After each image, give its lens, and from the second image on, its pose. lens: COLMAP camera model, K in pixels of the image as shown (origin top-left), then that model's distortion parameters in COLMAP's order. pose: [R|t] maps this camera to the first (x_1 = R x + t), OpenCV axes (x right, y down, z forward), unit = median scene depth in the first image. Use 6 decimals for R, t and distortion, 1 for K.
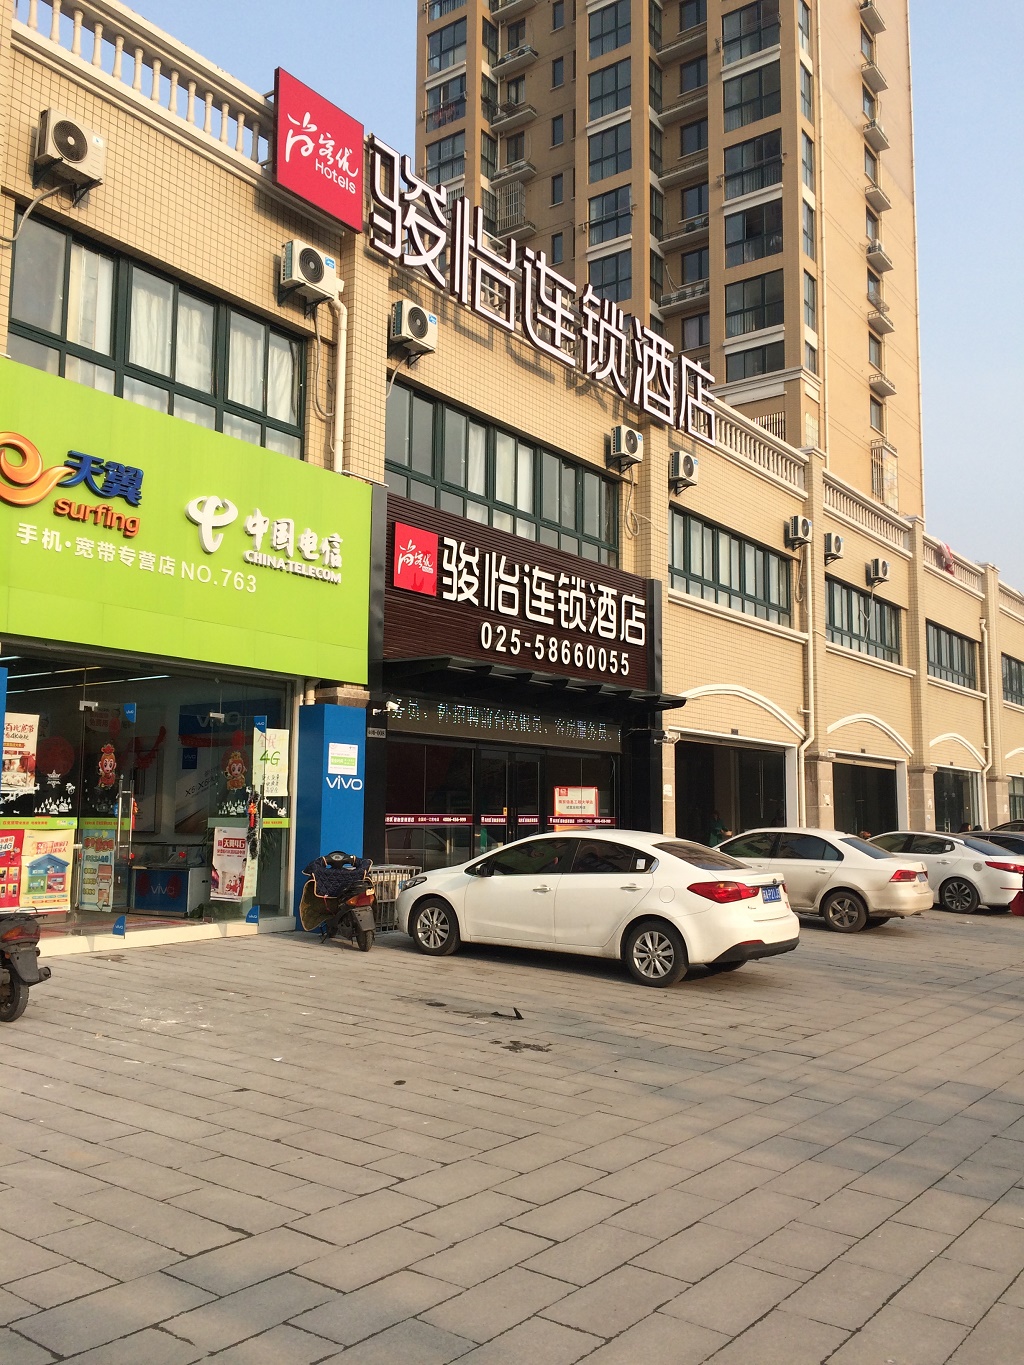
lens RADIAL K [[1168.7, 0, 511.6], [0, 1168.7, 684.9], [0, 0, 1]] dist [0.059792, -0.059194]
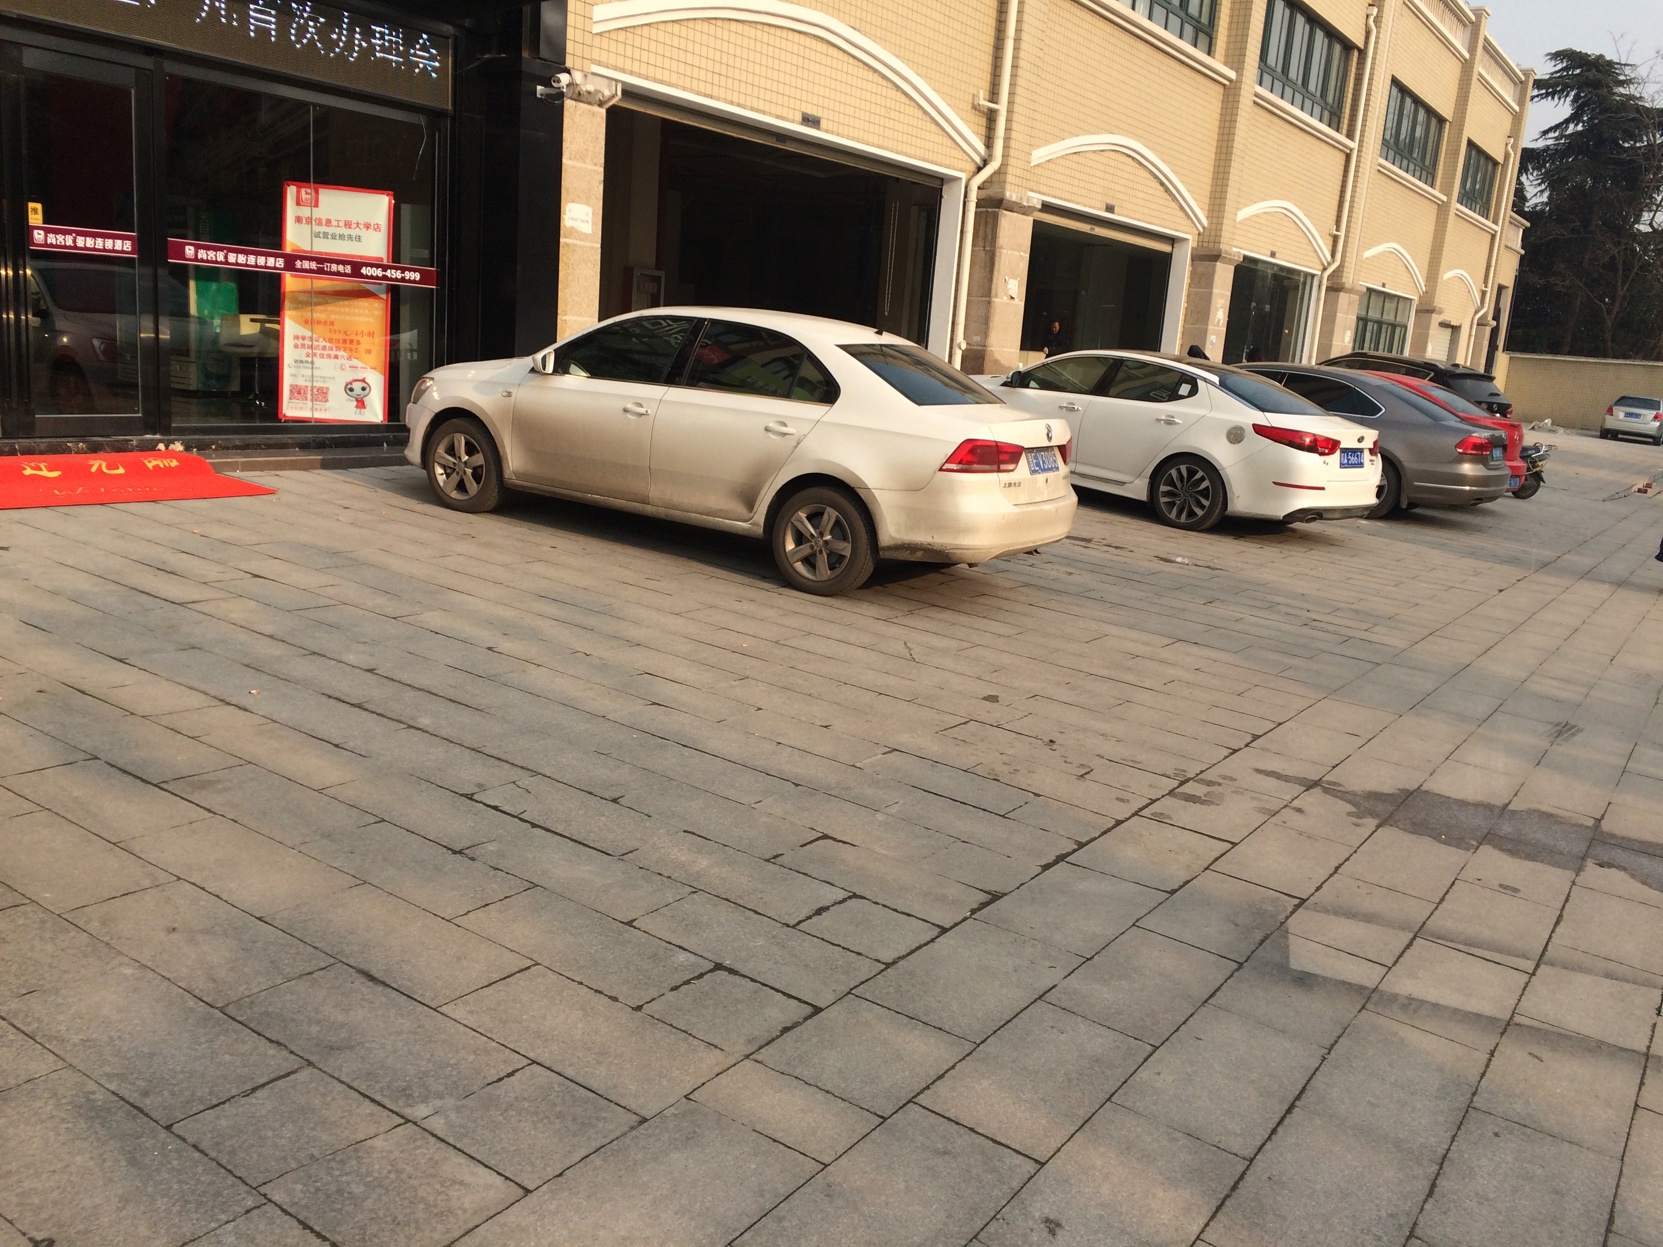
lens RADIAL K [[1423.8, 0, 827.8], [0, 1423.8, 632.1], [0, 0, 1]] dist [0.059792, -0.059194]
pose [[0.996626, 0.059632, 0.056400, 0.233915], [-0.074484, 0.945752, 0.316236, 0.068735], [-0.034482, -0.319370, 0.947002, 0.501516]]
